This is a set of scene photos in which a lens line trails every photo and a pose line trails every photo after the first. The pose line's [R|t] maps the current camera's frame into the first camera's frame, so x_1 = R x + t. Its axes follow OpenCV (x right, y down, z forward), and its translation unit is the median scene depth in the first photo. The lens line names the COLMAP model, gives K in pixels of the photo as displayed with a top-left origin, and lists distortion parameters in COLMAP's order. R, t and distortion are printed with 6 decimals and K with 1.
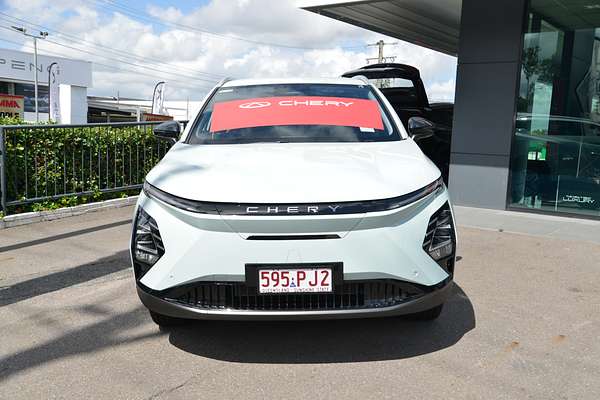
lens RADIAL K [[607.4, 0, 299.0], [0, 607.4, 200.6], [0, 0, 1]] dist [0.027040, 0.000000]
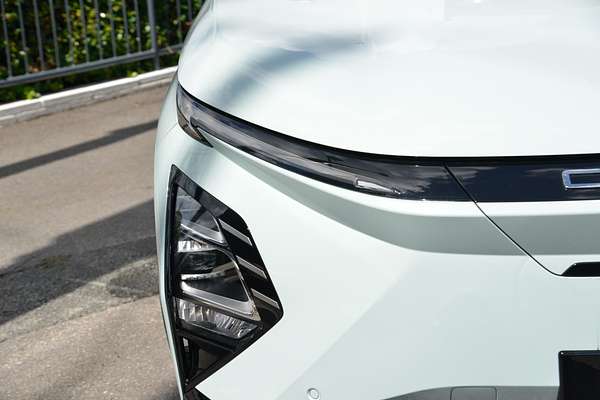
lens RADIAL K [[1082.2, 0, 300.7], [0, 1082.2, 199.2], [0, 0, 1]] dist [0.360948, 0.000000]
pose [[0.998428, -0.053324, -0.017258, -0.190148], [0.054985, 0.991577, 0.117264, -0.043463], [0.010860, -0.118028, 0.992951, 0.409943]]
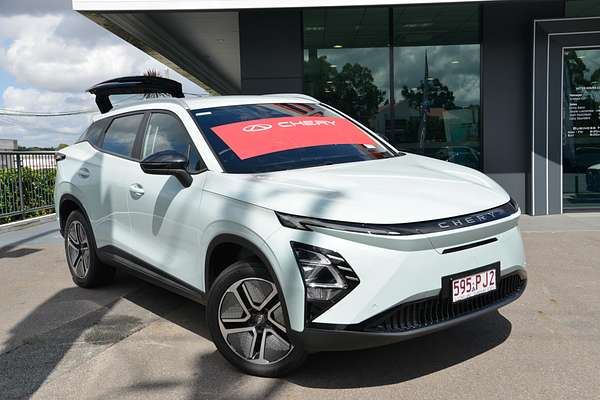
lens RADIAL K [[695.9, 0, 300.6], [0, 695.9, 200.9], [0, 0, 1]] dist [0.065892, 0.000000]
pose [[0.791159, -0.104131, 0.602681, -0.912800], [0.127323, 0.991852, 0.004231, -0.057356], [-0.598211, 0.073387, 0.797971, 0.162561]]
